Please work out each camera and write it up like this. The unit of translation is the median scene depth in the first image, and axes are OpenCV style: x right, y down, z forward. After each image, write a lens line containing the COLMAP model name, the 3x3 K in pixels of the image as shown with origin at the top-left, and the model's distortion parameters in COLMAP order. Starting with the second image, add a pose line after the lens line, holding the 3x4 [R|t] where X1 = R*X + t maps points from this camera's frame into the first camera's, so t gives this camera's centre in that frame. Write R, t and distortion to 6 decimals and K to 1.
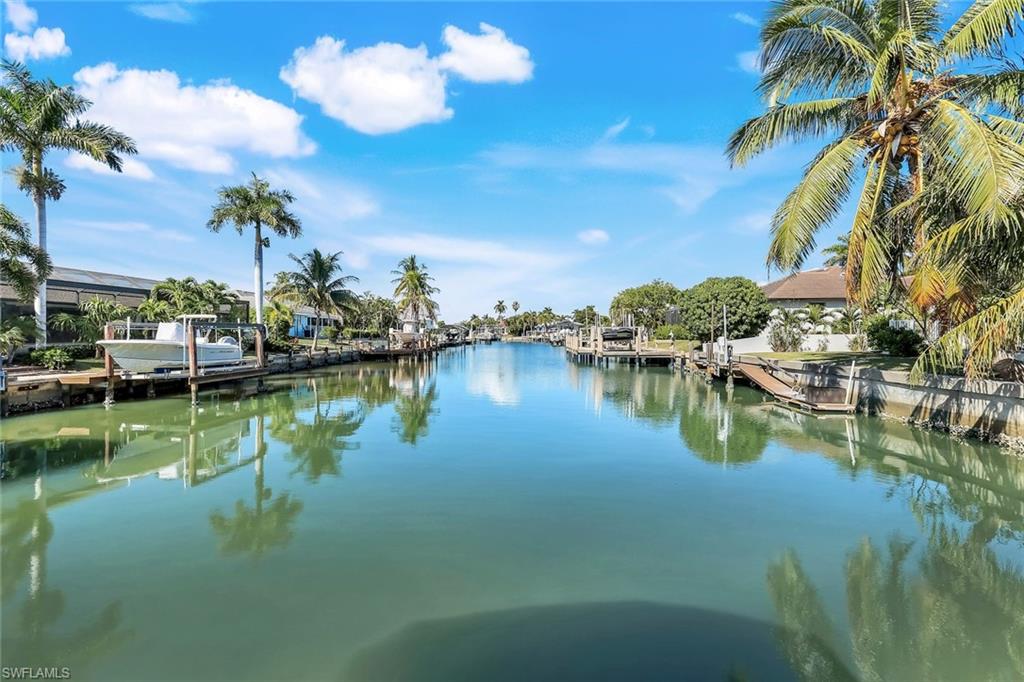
lens RADIAL K [[455.5, 0, 517.2], [0, 455.5, 335.8], [0, 0, 1]] dist [-0.001345, -0.000217]
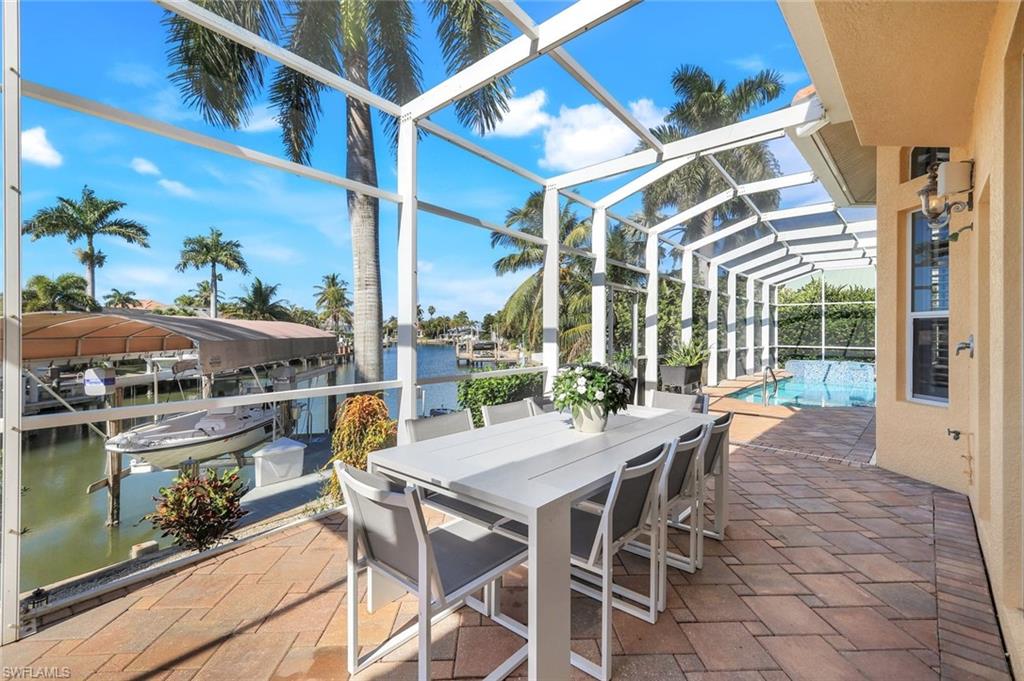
lens RADIAL K [[455.5, 0, 517.2], [0, 455.5, 335.3], [0, 0, 1]] dist [-0.001345, -0.000217]
pose [[0.986136, 0.007206, 0.165784, 0.060271], [-0.007527, 0.999971, 0.001307, -0.029342], [-0.165770, -0.002536, 0.986161, -0.311901]]
